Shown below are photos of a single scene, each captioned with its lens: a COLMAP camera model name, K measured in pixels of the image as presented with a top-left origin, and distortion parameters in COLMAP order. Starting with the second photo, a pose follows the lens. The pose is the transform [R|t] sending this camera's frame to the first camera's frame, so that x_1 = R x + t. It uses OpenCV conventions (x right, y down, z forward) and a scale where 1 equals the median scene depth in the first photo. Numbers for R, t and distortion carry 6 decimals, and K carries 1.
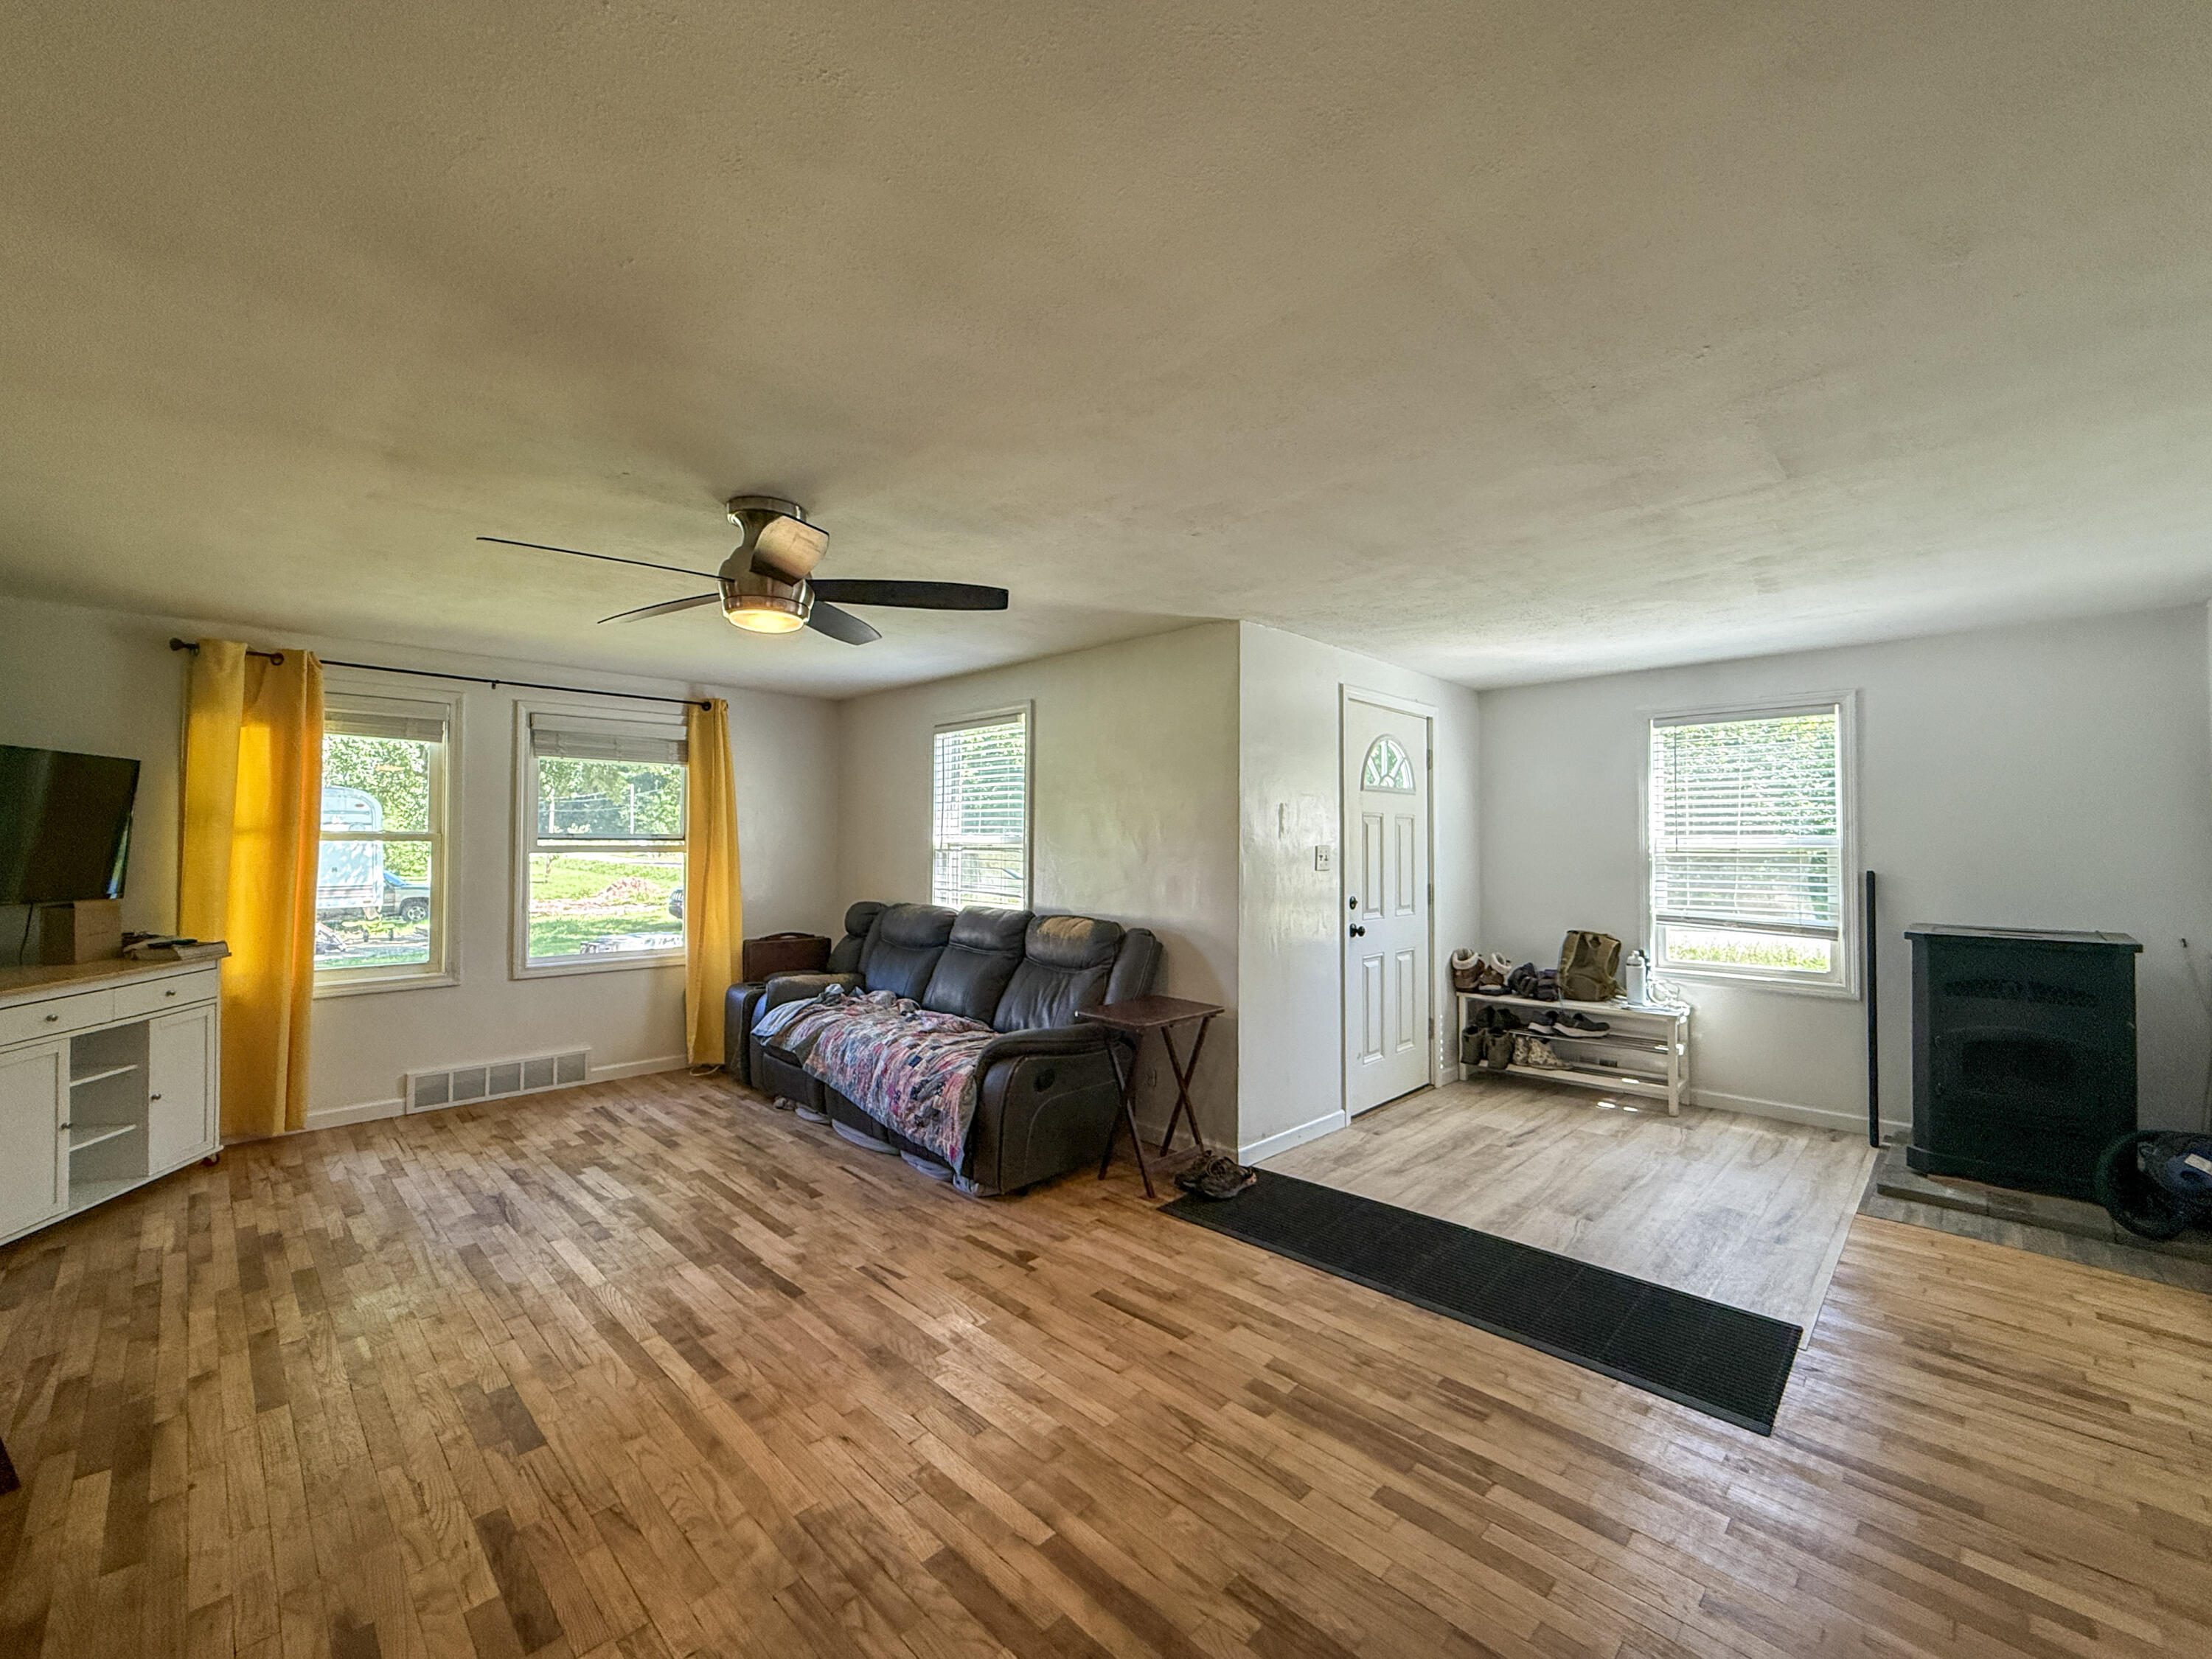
lens RADIAL K [[887.0, 0, 1176.2], [0, 887.0, 833.0], [0, 0, 1]] dist [-0.004507, 0.001597]
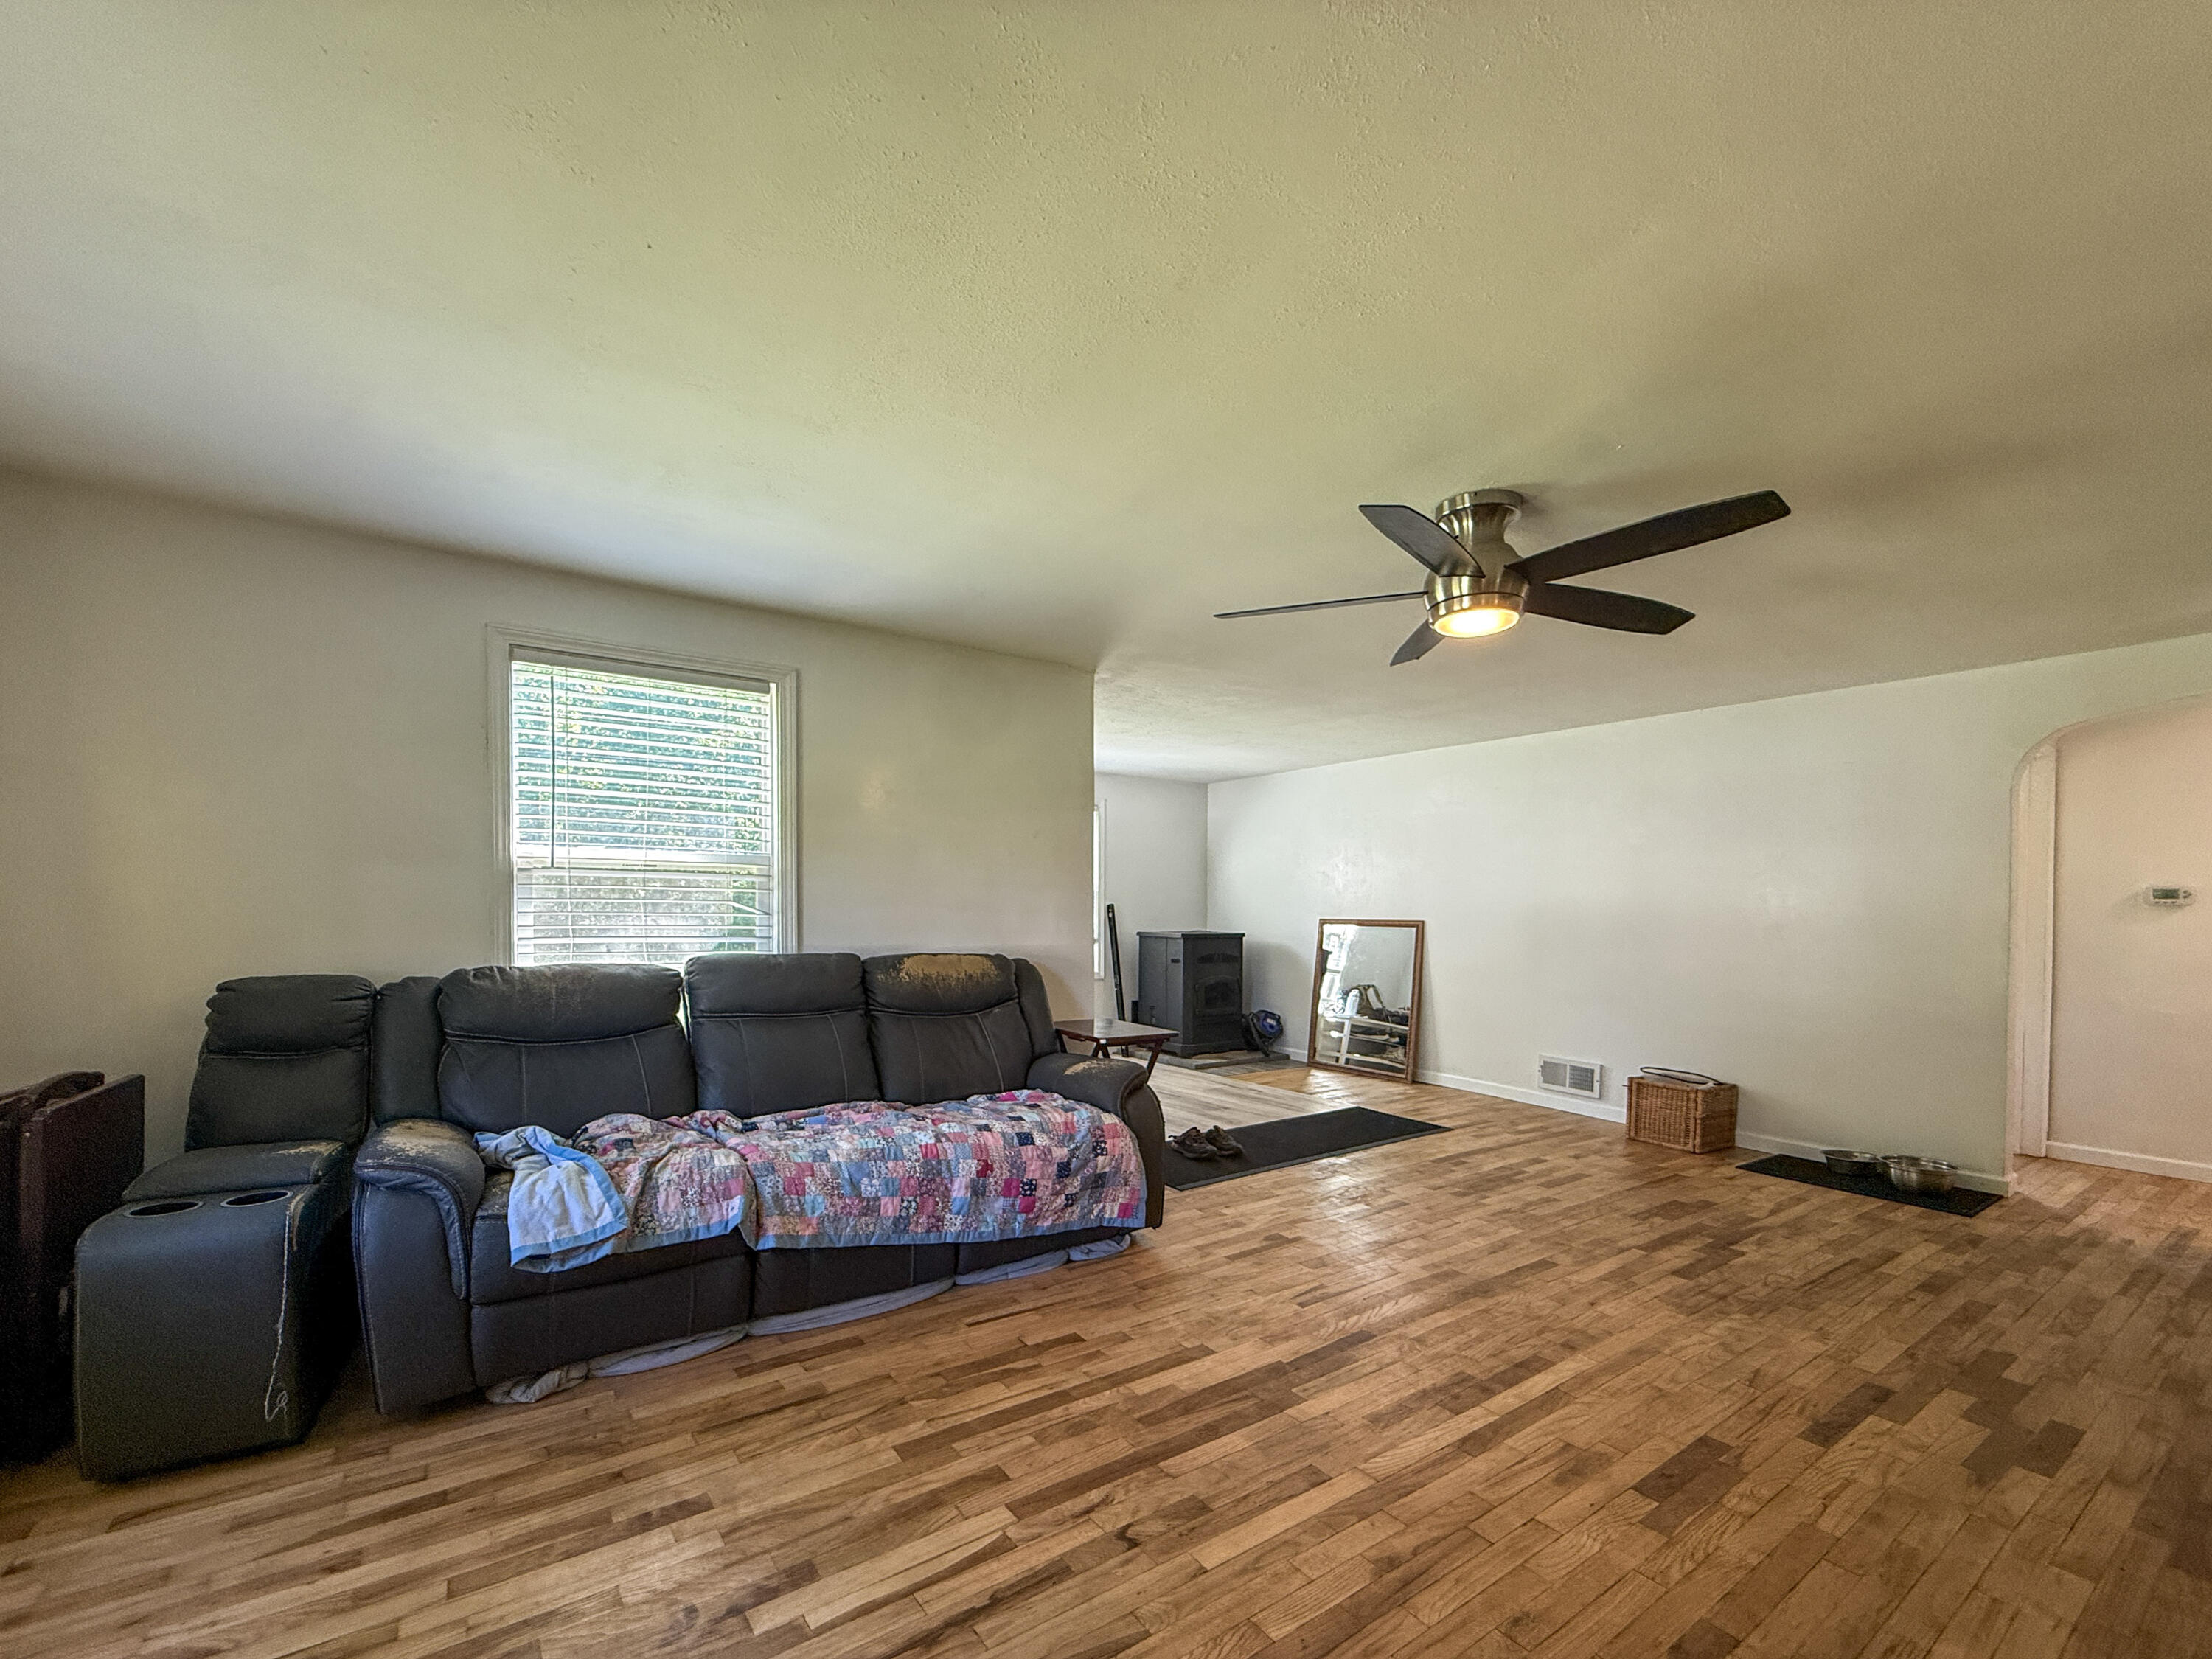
lens RADIAL K [[887.0, 0, 941.2], [0, 887.0, 929.3], [0, 0, 1]] dist [-0.004507, 0.001597]
pose [[0.308298, -0.020043, 0.951079, -1.135109], [-0.016600, 0.999512, 0.026444, 0.059728], [-0.951145, -0.023941, 0.307815, 0.902115]]
